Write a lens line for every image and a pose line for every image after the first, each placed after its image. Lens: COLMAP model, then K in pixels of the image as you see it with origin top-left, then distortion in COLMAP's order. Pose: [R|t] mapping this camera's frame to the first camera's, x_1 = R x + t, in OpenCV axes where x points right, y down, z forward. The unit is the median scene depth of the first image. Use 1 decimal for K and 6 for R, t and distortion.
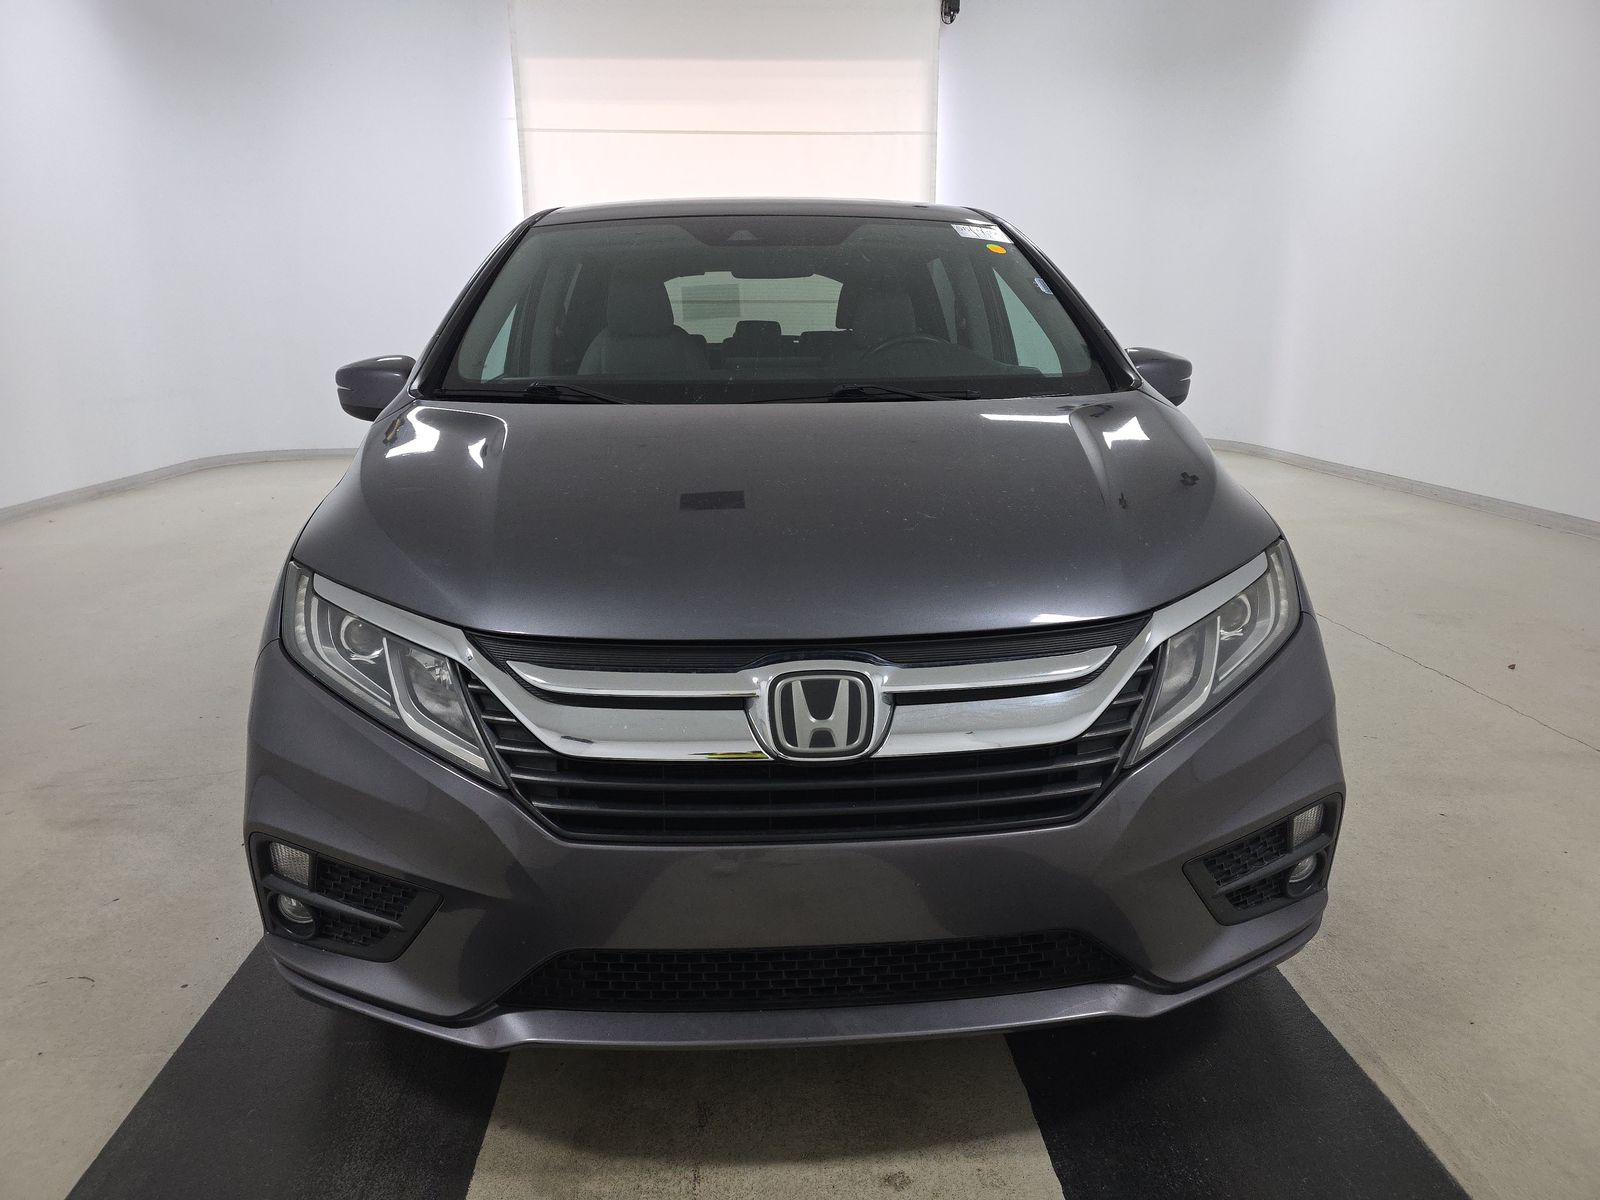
lens RADIAL K [[1081.6, 0, 800.5], [0, 1081.6, 604.6], [0, 0, 1]] dist [0.012280, -0.006848]
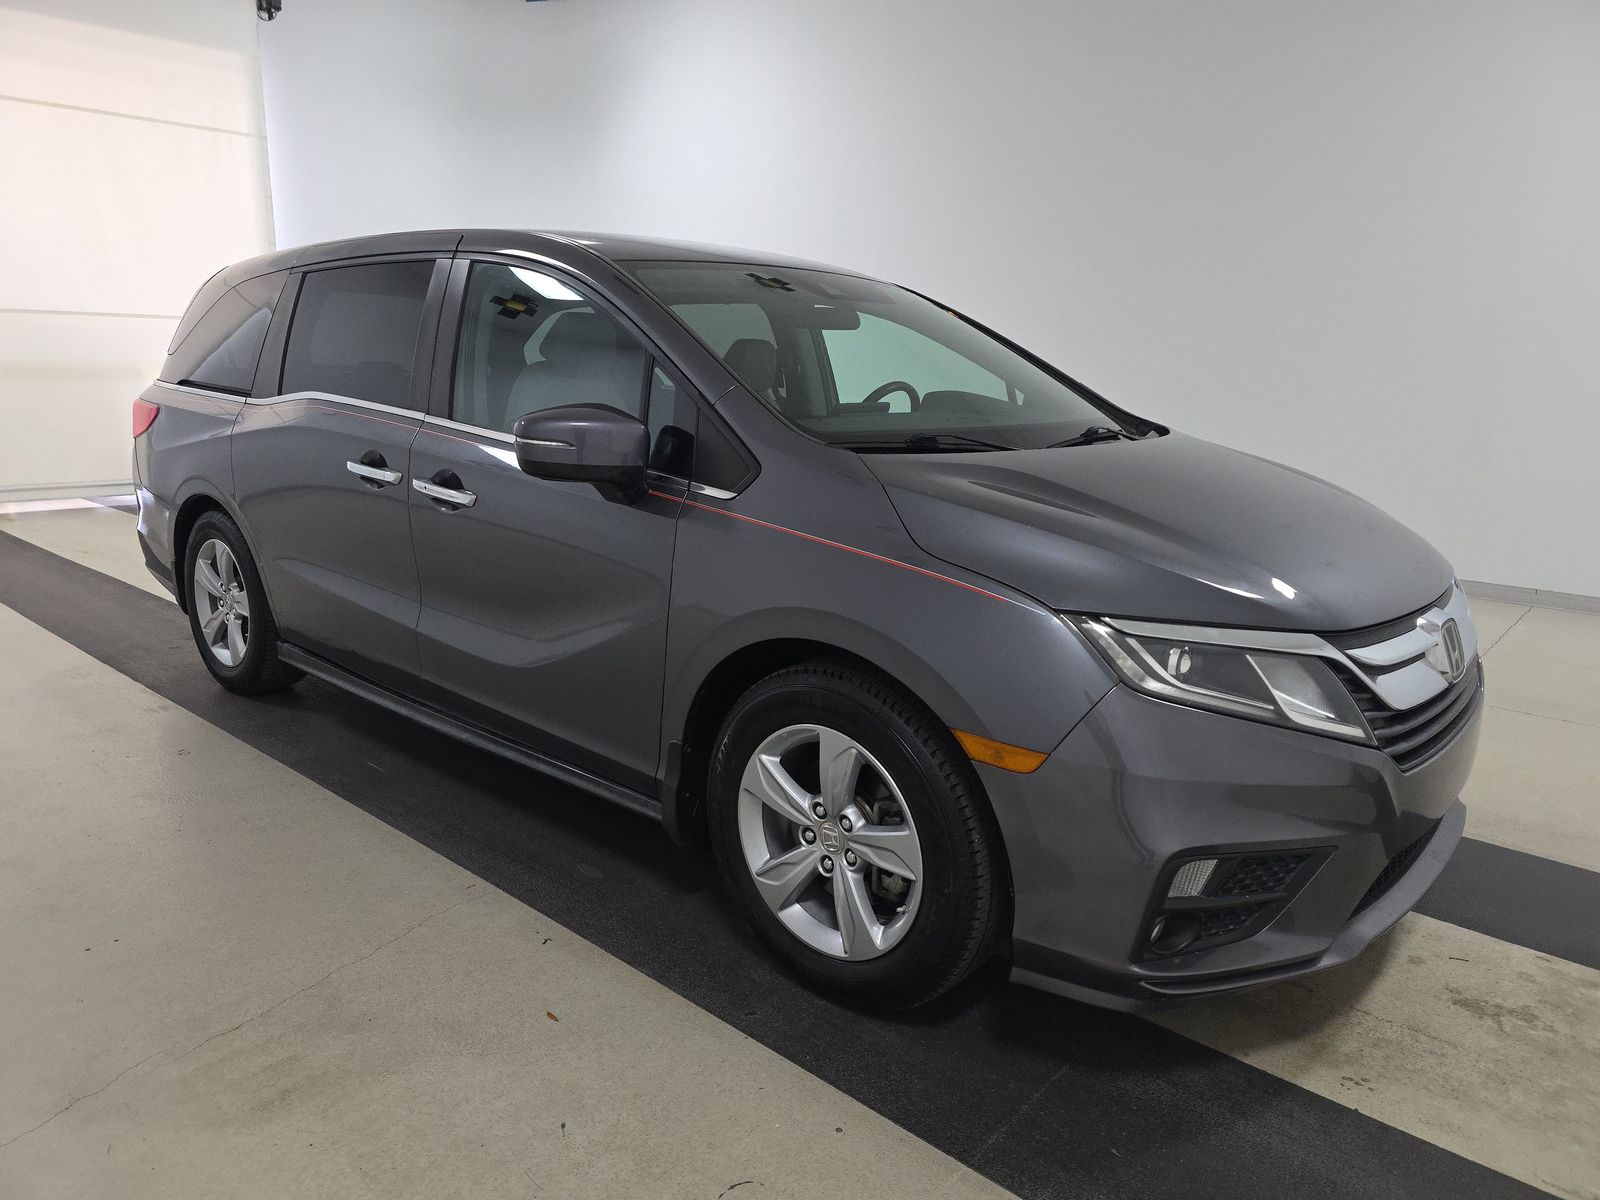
lens RADIAL K [[1081.6, 0, 798.1], [0, 1081.6, 596.7], [0, 0, 1]] dist [0.012280, -0.006848]
pose [[0.708062, -0.127092, 0.694620, -0.843768], [0.146154, 0.988747, 0.031925, -0.077608], [-0.690860, 0.078917, 0.718669, 0.268048]]
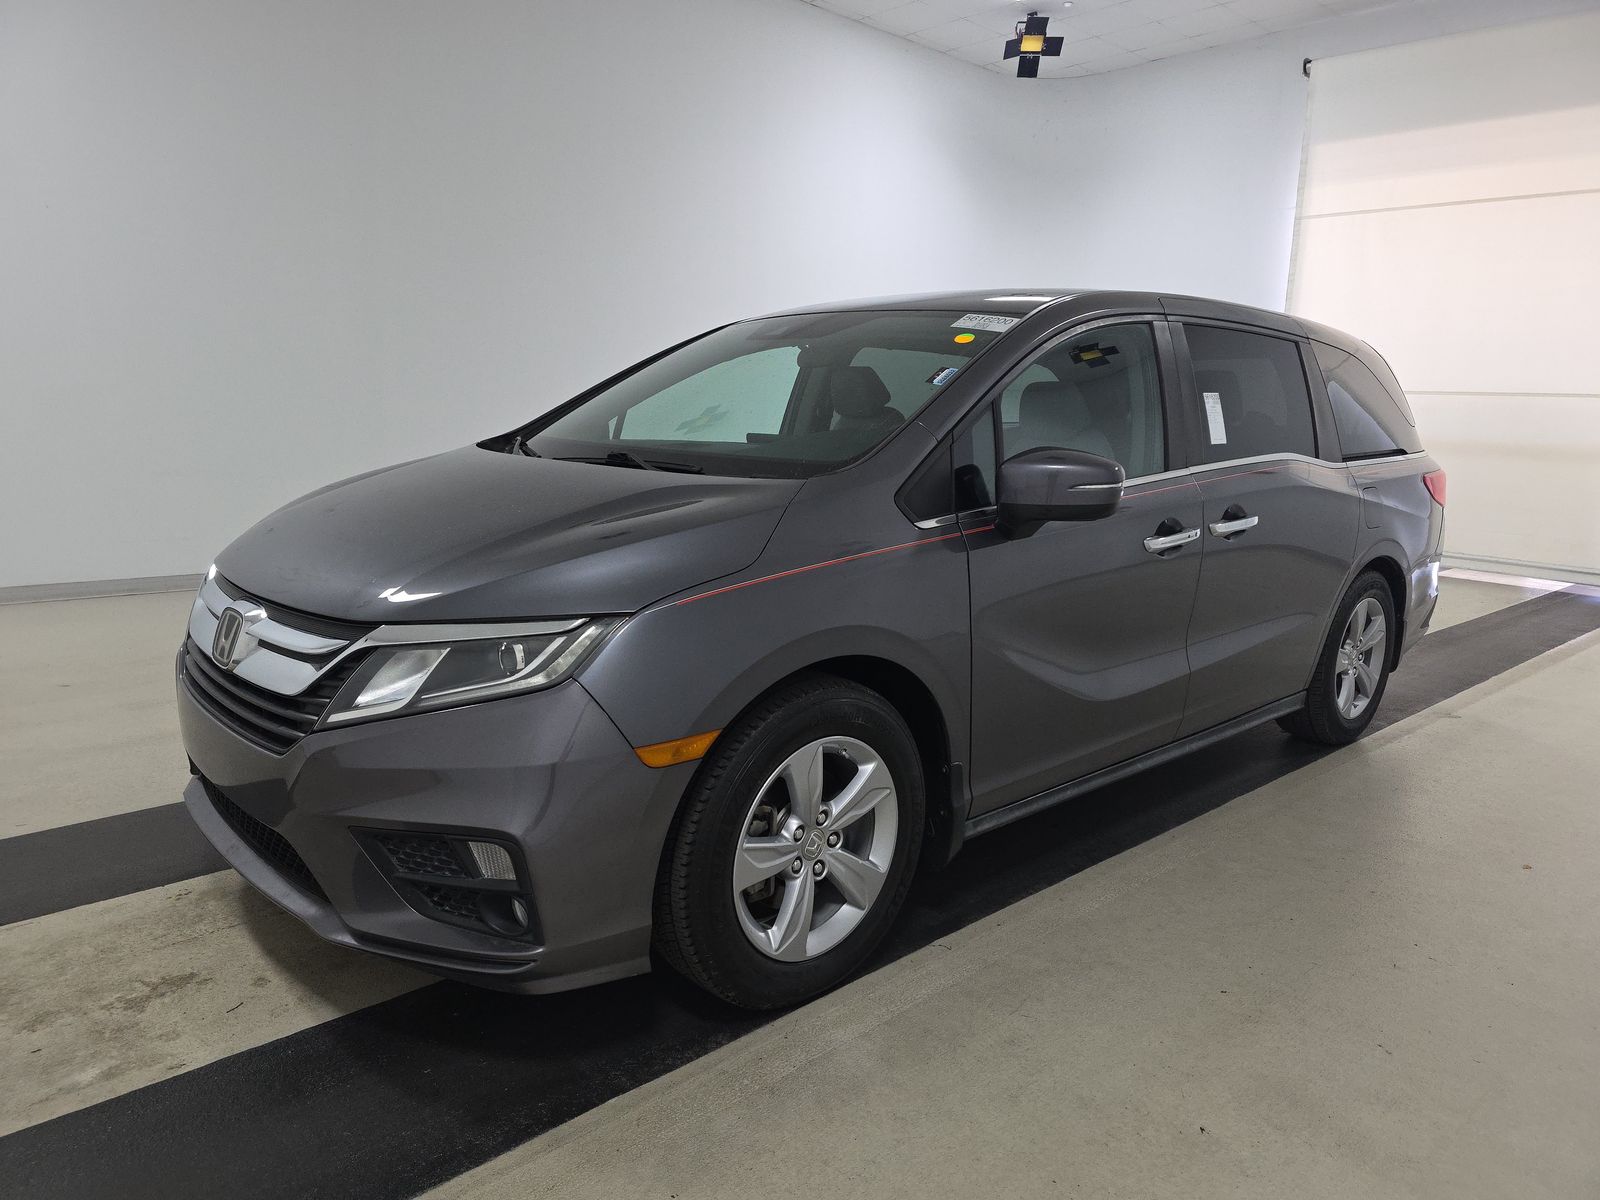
lens RADIAL K [[1081.6, 0, 803.4], [0, 1081.6, 600.6], [0, 0, 1]] dist [0.012280, -0.006848]
pose [[0.627991, 0.167251, -0.760035, 0.874080], [-0.227696, 0.973383, 0.026062, -0.090378], [0.744165, 0.156691, 0.649359, 0.296788]]
